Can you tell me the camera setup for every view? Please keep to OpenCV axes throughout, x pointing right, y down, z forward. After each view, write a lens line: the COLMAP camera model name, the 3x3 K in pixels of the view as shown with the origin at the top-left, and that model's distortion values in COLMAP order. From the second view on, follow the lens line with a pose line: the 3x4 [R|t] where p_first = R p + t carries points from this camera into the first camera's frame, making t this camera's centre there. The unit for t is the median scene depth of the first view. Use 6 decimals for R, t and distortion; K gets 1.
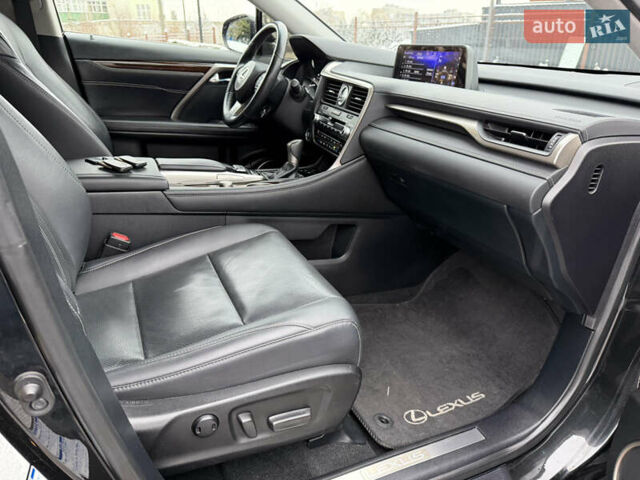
lens RADIAL K [[452.9, 0, 319.7], [0, 452.9, 237.8], [0, 0, 1]] dist [0.028697, -0.032371]
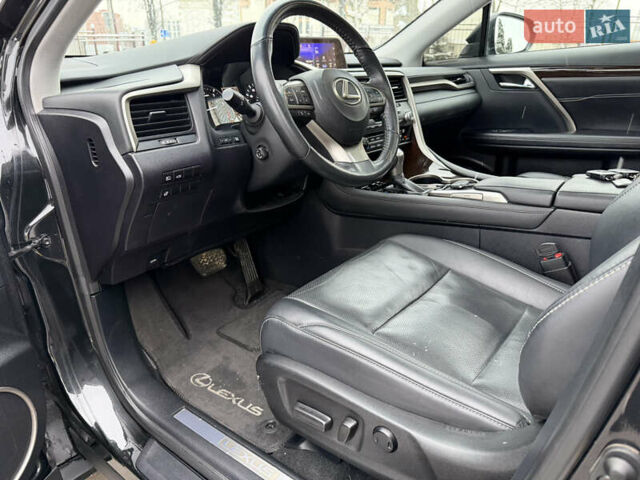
lens RADIAL K [[452.9, 0, 316.5], [0, 452.9, 241.9], [0, 0, 1]] dist [0.028697, -0.032371]
pose [[-0.453915, -0.374192, 0.808667, -0.791166], [0.334841, 0.769399, 0.543972, -0.630068], [-0.825738, 0.517692, -0.223947, 1.475781]]
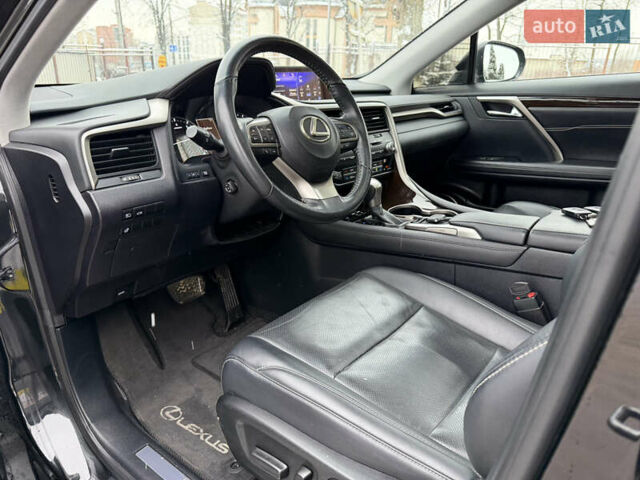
lens RADIAL K [[452.9, 0, 317.5], [0, 452.9, 242.9], [0, 0, 1]] dist [0.028697, -0.032371]
pose [[-0.442908, -0.358034, 0.821975, -0.795377], [0.326546, 0.789412, 0.519804, -0.633499], [-0.834985, 0.498639, -0.232722, 1.409929]]
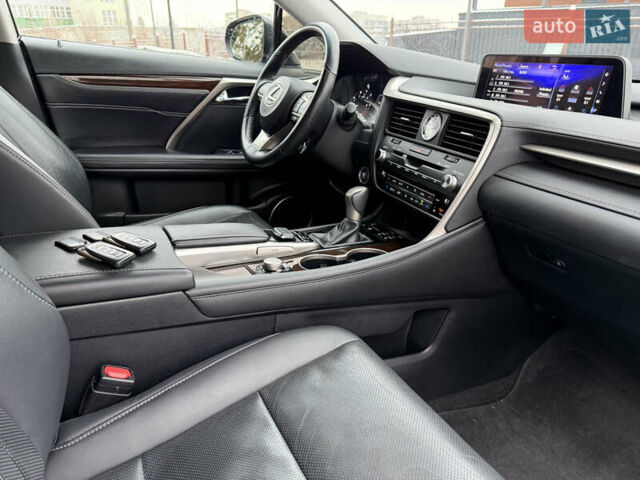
lens RADIAL K [[452.9, 0, 316.5], [0, 452.9, 243.0], [0, 0, 1]] dist [0.028697, -0.032371]
pose [[0.998548, -0.021674, 0.049322, -0.162686], [0.021764, 0.999762, -0.001284, -0.137127], [-0.049282, 0.002355, 0.998782, 0.309302]]
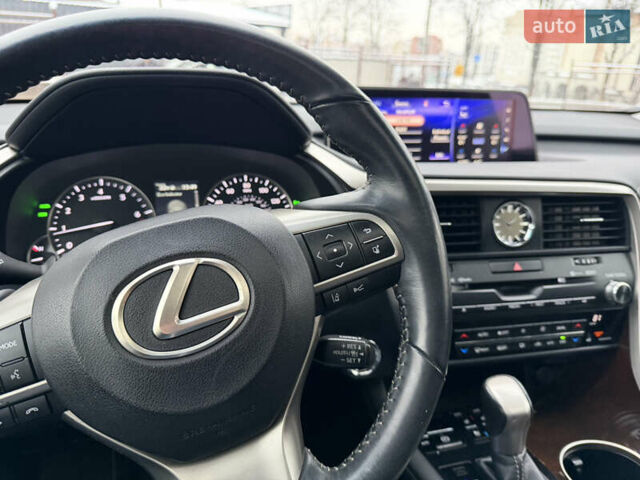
lens RADIAL K [[452.9, 0, 319.7], [0, 452.9, 245.6], [0, 0, 1]] dist [0.028697, -0.032371]
pose [[0.136920, -0.384034, 0.913111, -0.355673], [0.353970, 0.879900, 0.316989, -0.488966], [-0.925180, 0.279811, 0.256412, 1.061999]]
